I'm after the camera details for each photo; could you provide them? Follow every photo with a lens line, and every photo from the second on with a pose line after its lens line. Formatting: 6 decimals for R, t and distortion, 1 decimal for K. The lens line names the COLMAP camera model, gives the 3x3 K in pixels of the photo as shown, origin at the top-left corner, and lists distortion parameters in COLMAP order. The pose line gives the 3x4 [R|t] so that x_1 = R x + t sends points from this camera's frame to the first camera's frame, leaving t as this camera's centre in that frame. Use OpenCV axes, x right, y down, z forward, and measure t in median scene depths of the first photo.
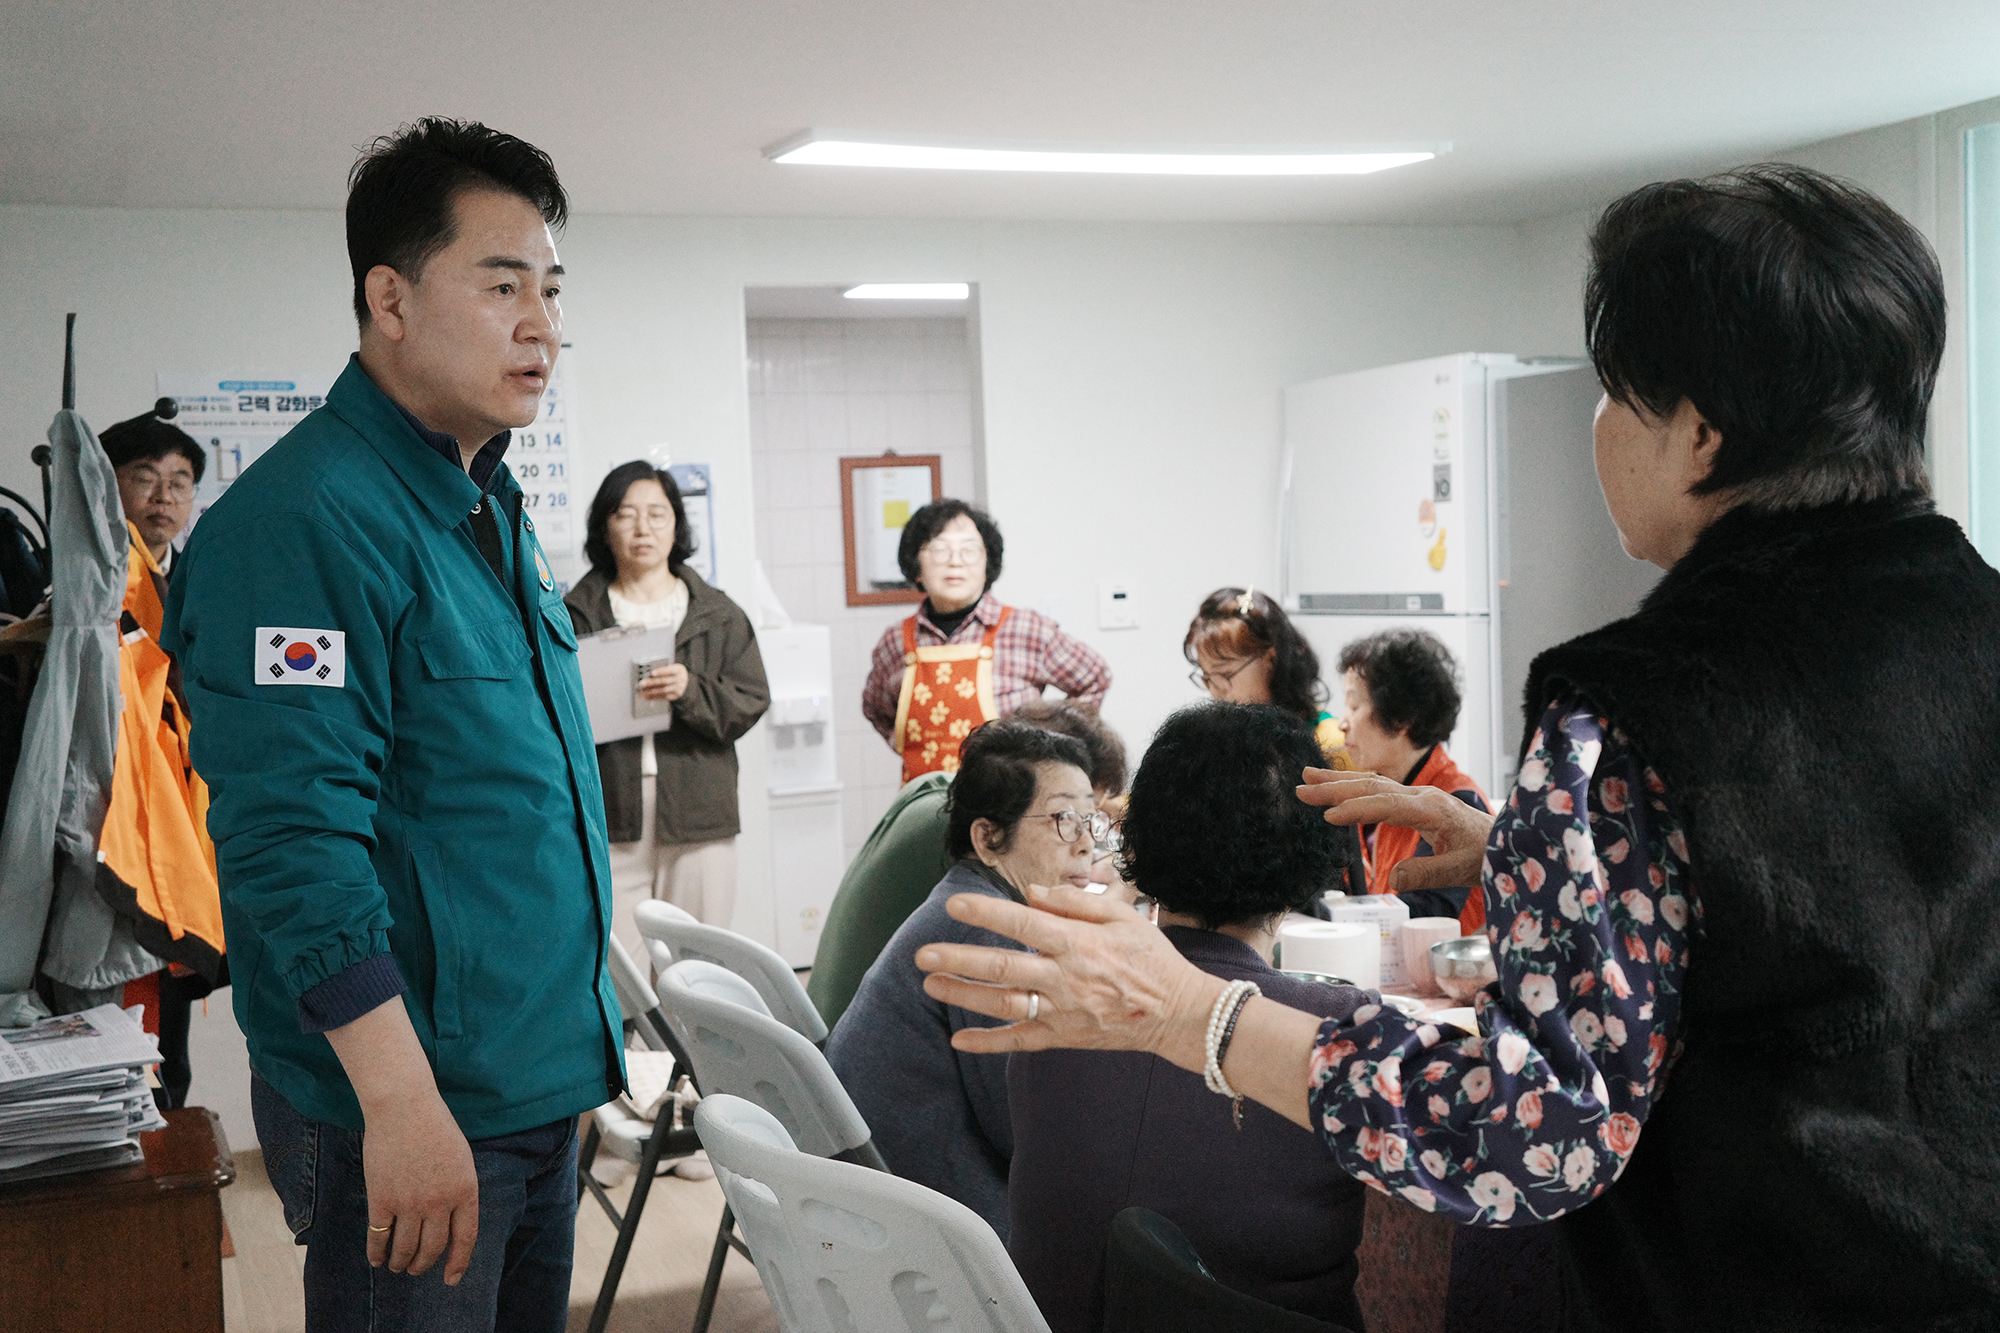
lens RADIAL K [[2265.2, 0, 1001.8], [0, 2265.2, 633.8], [0, 0, 1]] dist [0.016771, 0.047734]
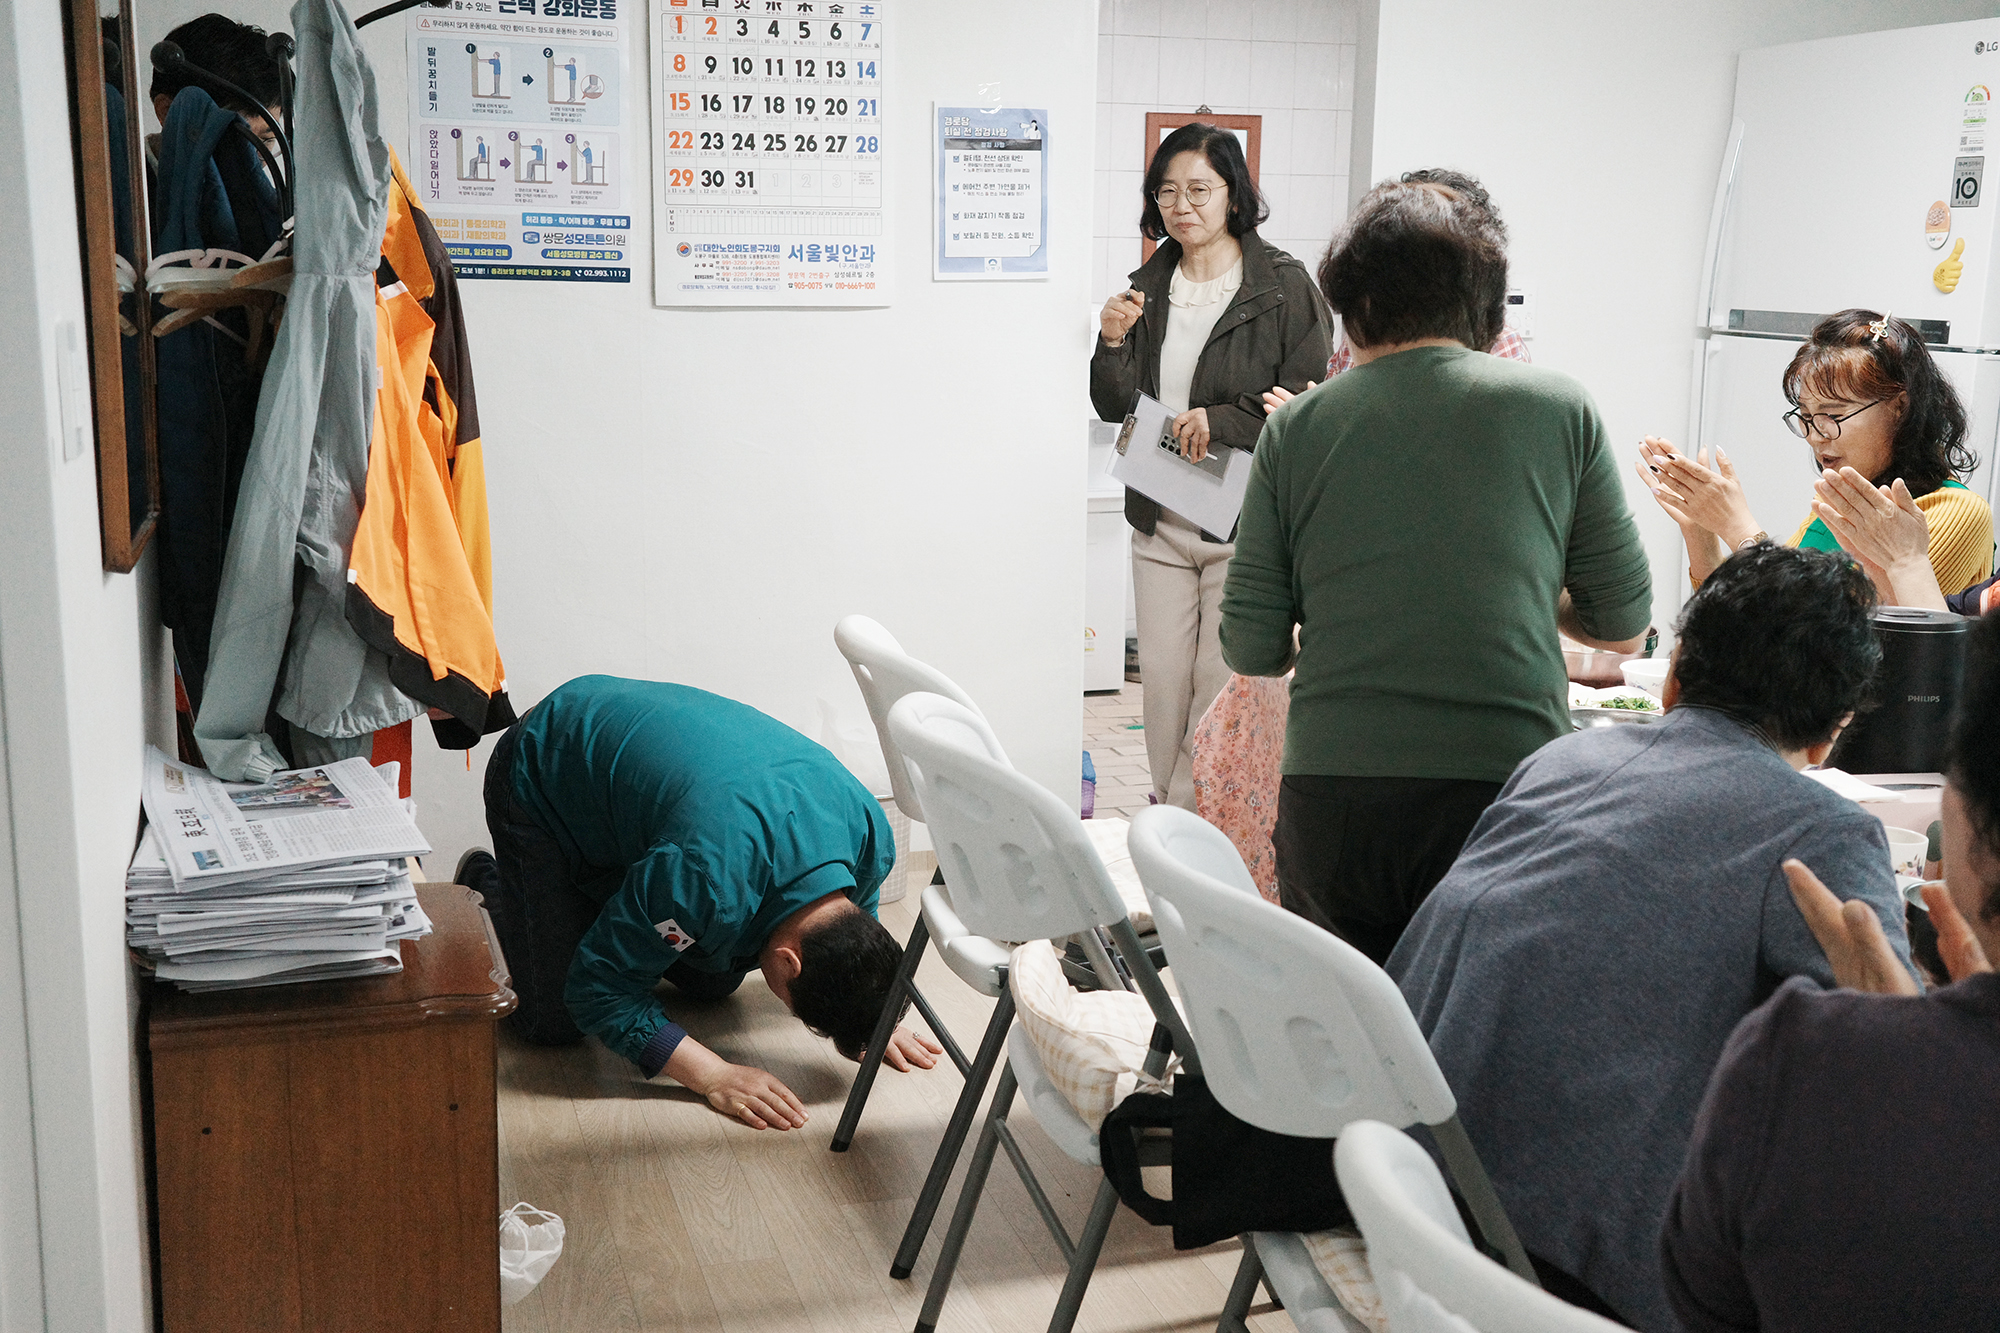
lens RADIAL K [[2410.7, 0, 1028.8], [0, 2410.7, 677.9], [0, 0, 1]] dist [0.037605, 0.035442]
pose [[0.993974, 0.074078, -0.080802, -0.092738], [-0.061184, 0.986519, 0.151777, -0.007751], [0.090957, -0.145919, 0.985106, 0.192244]]
